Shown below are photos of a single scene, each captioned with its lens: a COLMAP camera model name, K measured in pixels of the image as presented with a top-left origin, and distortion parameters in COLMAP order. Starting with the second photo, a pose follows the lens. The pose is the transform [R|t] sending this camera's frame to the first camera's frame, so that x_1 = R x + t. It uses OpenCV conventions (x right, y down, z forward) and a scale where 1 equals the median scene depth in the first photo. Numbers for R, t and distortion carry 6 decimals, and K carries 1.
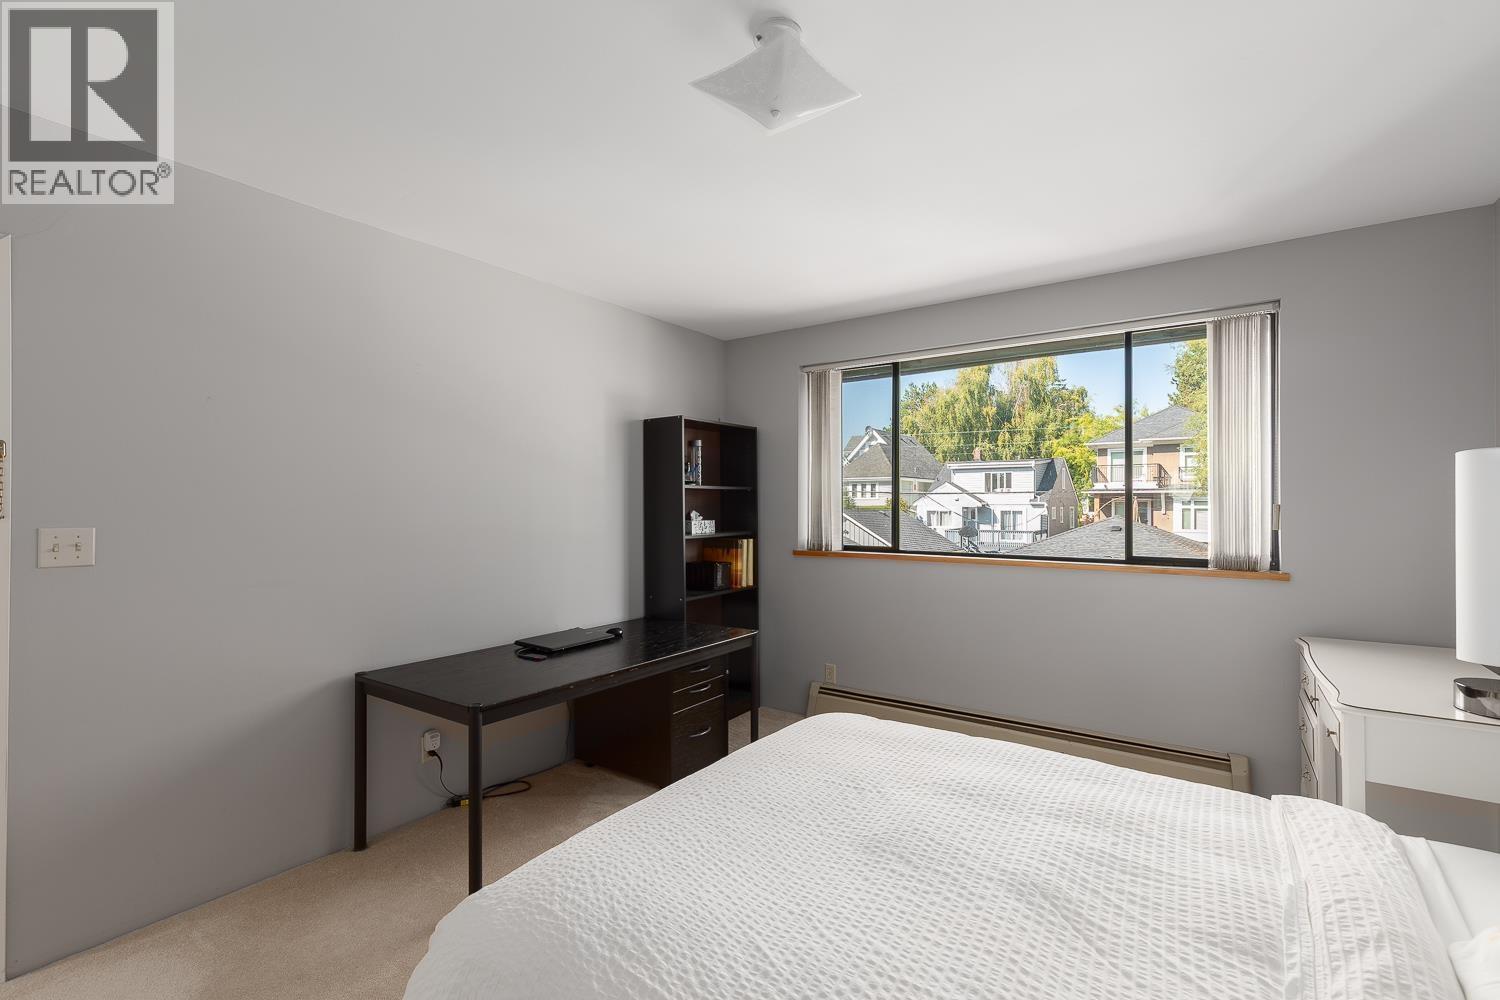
lens RADIAL K [[670.5, 0, 755.6], [0, 670.5, 501.9], [0, 0, 1]] dist [0.016392, 0.000137]
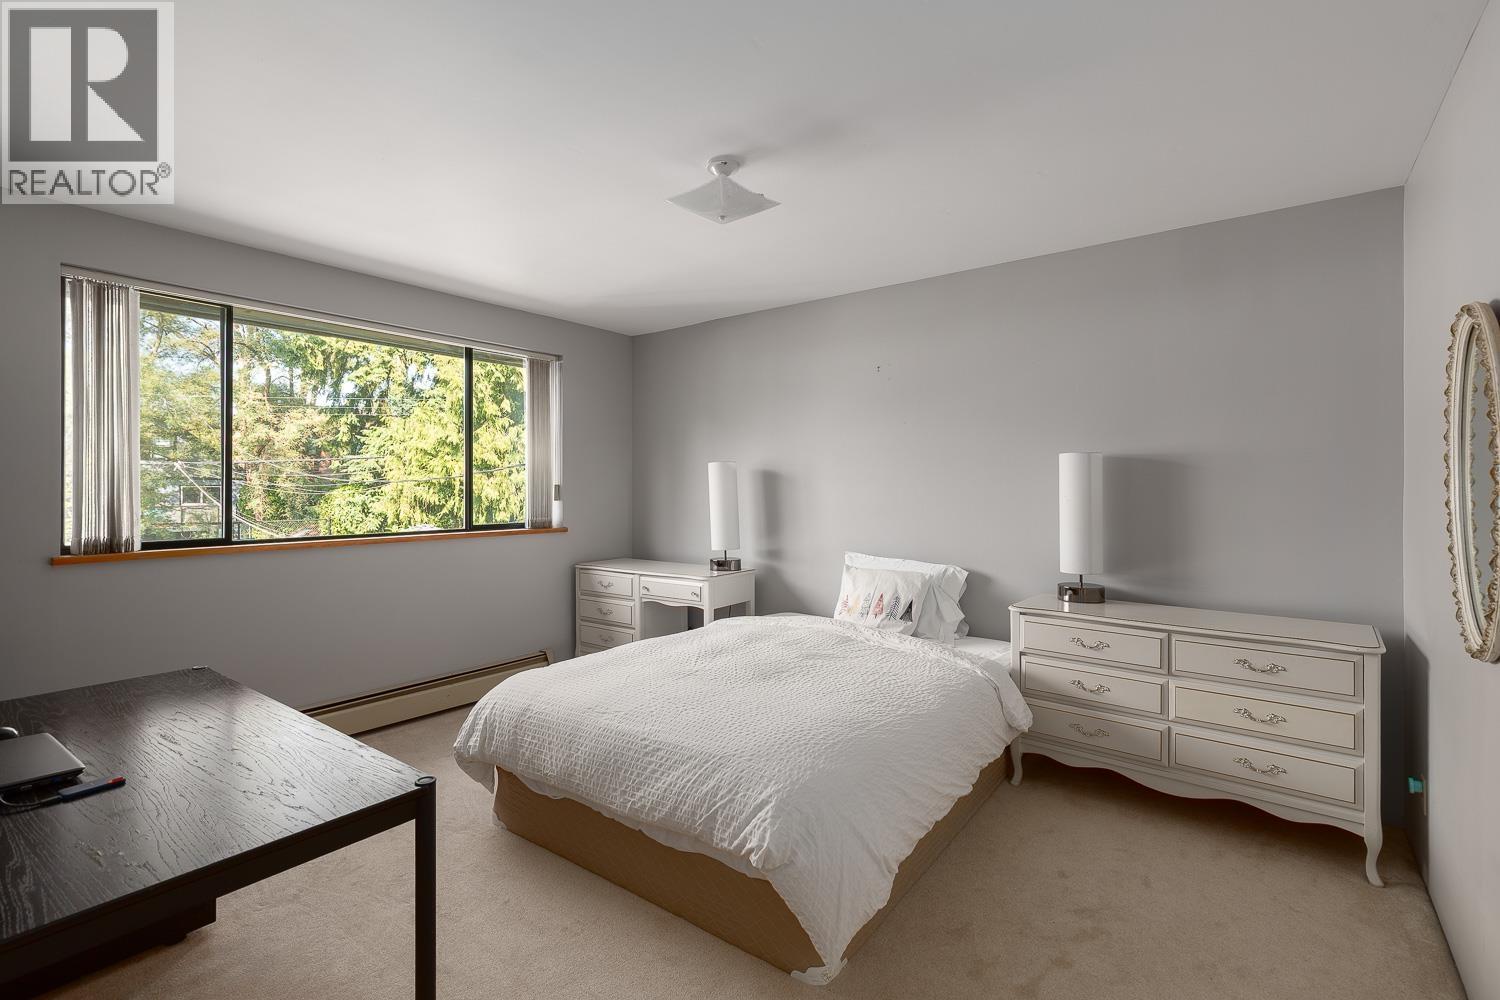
lens RADIAL K [[670.5, 0, 755.6], [0, 670.5, 501.9], [0, 0, 1]] dist [0.016392, 0.000137]
pose [[0.036768, -0.025756, 0.998992, -0.660765], [-0.005108, 0.999650, 0.025961, 0.000549], [-0.999311, -0.006057, 0.036623, 0.399430]]
